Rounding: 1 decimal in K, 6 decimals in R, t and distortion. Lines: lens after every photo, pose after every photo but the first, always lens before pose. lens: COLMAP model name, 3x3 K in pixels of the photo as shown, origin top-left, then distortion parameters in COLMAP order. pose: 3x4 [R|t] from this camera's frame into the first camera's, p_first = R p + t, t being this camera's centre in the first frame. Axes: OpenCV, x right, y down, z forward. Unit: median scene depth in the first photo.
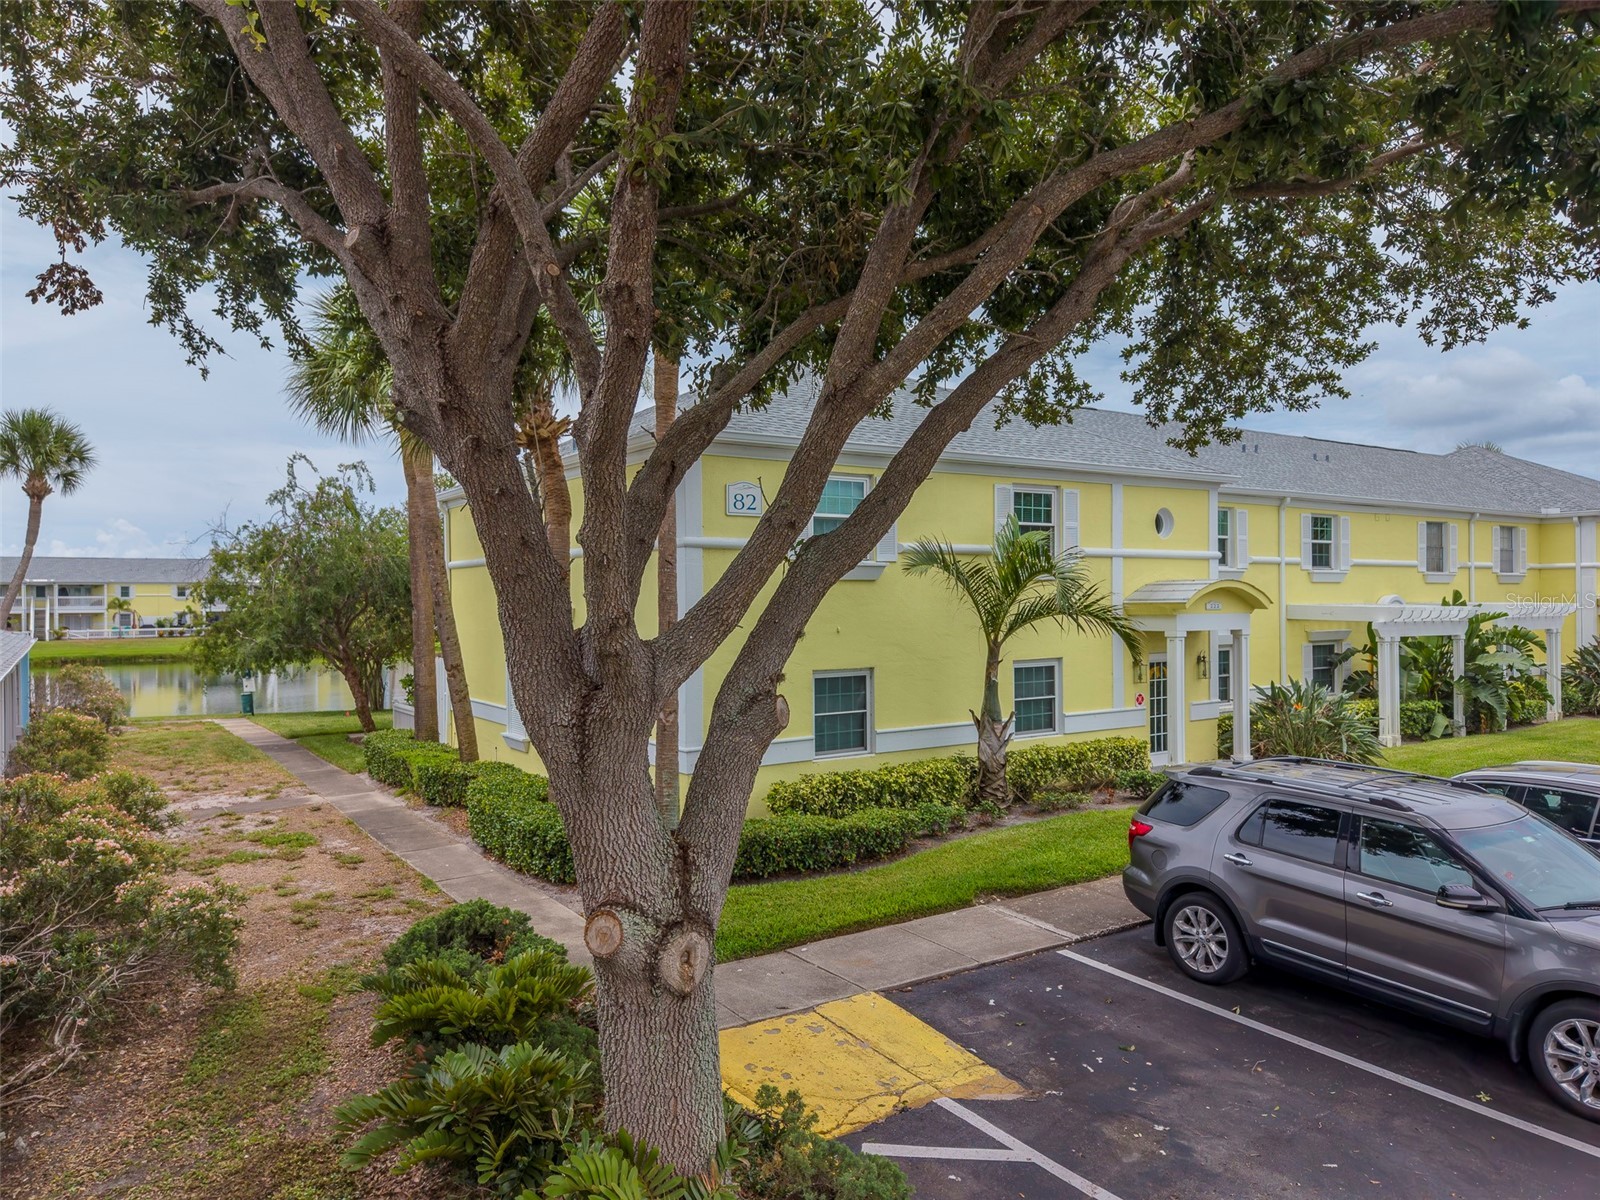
lens RADIAL K [[1097.9, 0, 790.4], [0, 1097.9, 600.8], [0, 0, 1]] dist [0.003575, 0.000053]
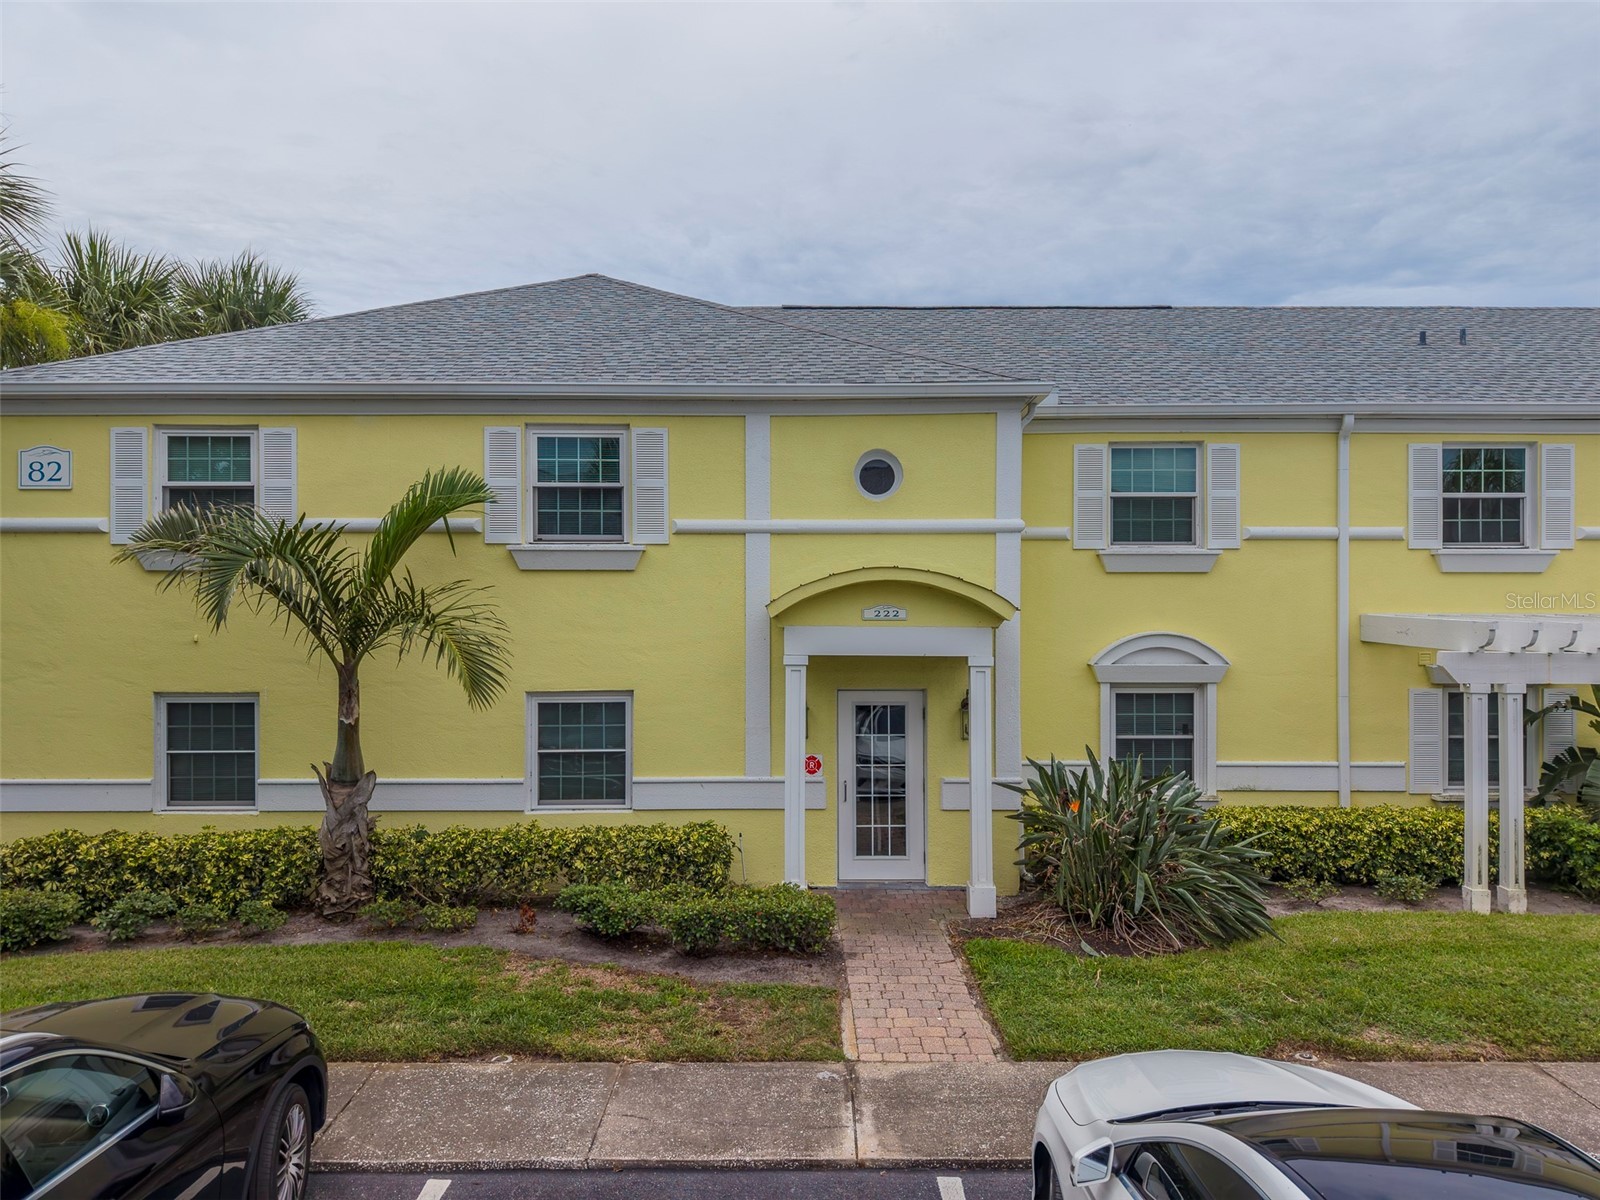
lens RADIAL K [[1097.6, 0, 795.4], [0, 1097.6, 600.9], [0, 0, 1]] dist [0.027583, -0.025179]
pose [[0.835665, 0.002612, -0.549234, 0.619541], [-0.006696, 0.999963, -0.005434, 0.001902], [0.549199, 0.008219, 0.835651, 0.470016]]
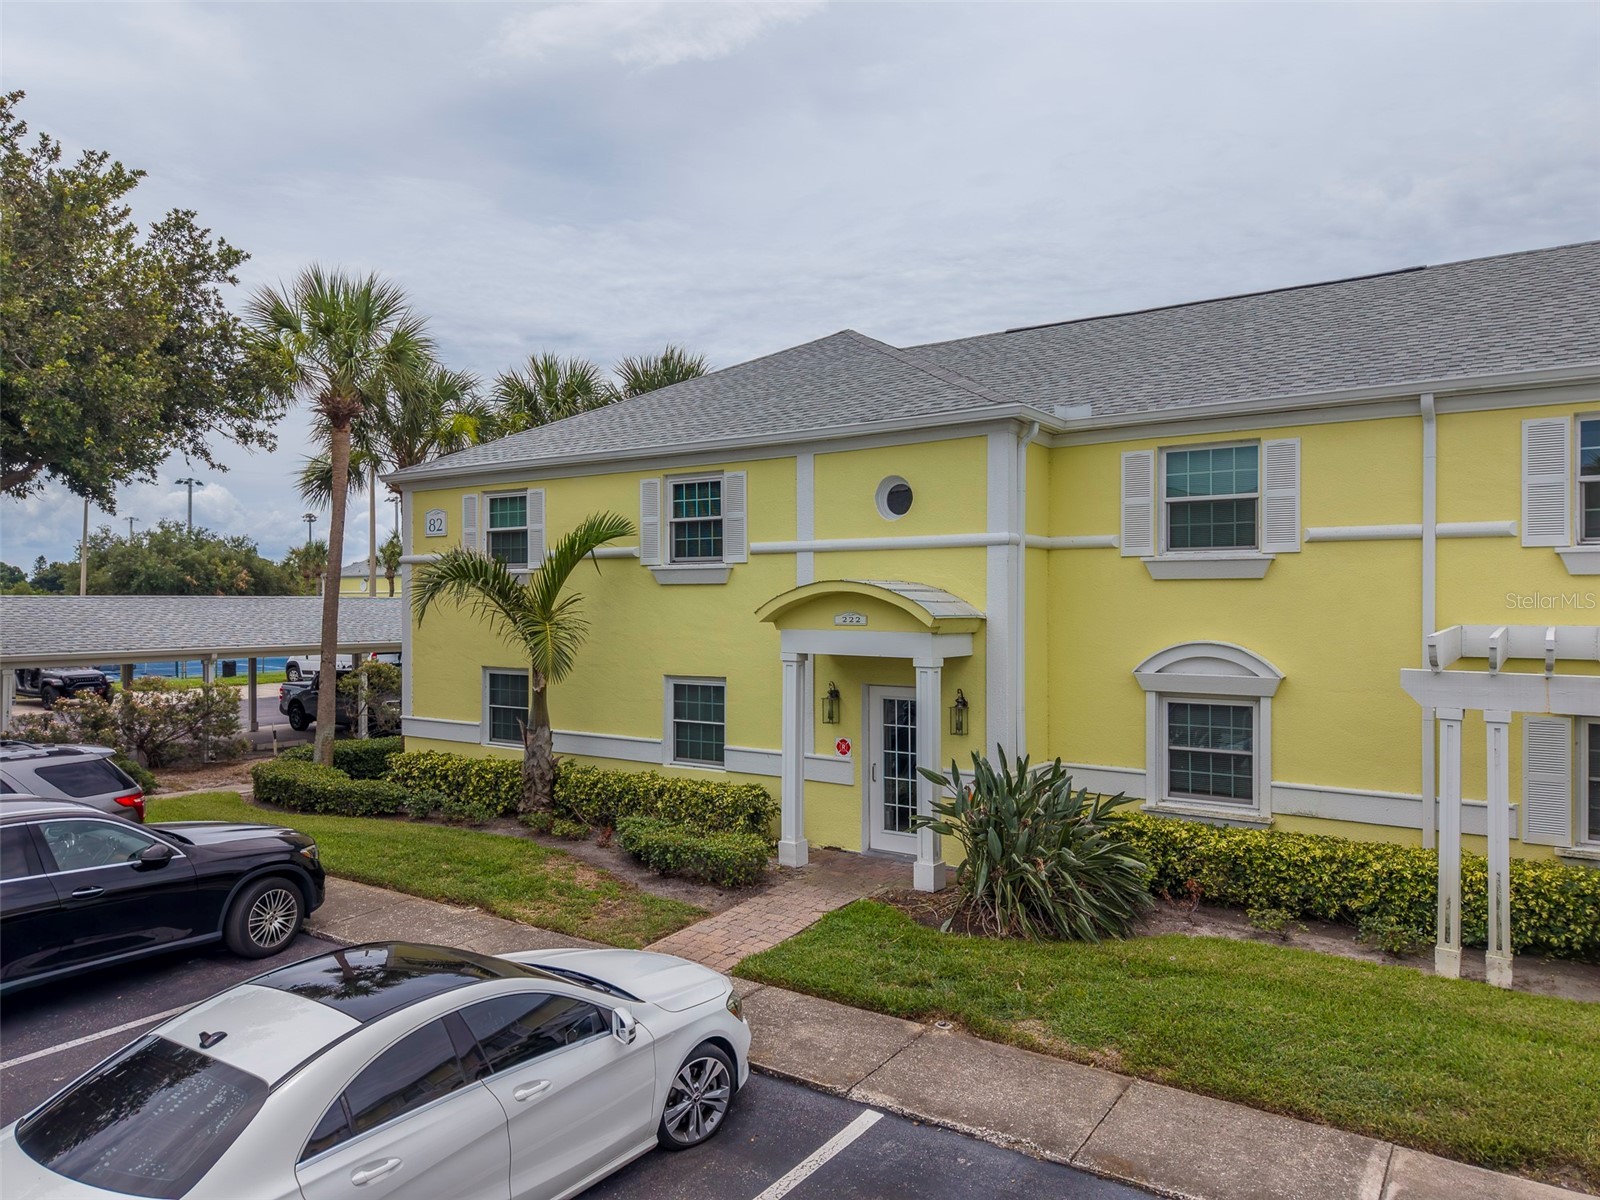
lens RADIAL K [[1097.6, 0, 797.0], [0, 1097.6, 597.5], [0, 0, 1]] dist [0.027583, -0.025179]
pose [[0.361063, 0.000343, -0.932542, 0.939358], [-0.007580, 0.999968, -0.002567, -0.005977], [0.932511, 0.007995, 0.361054, 0.687149]]
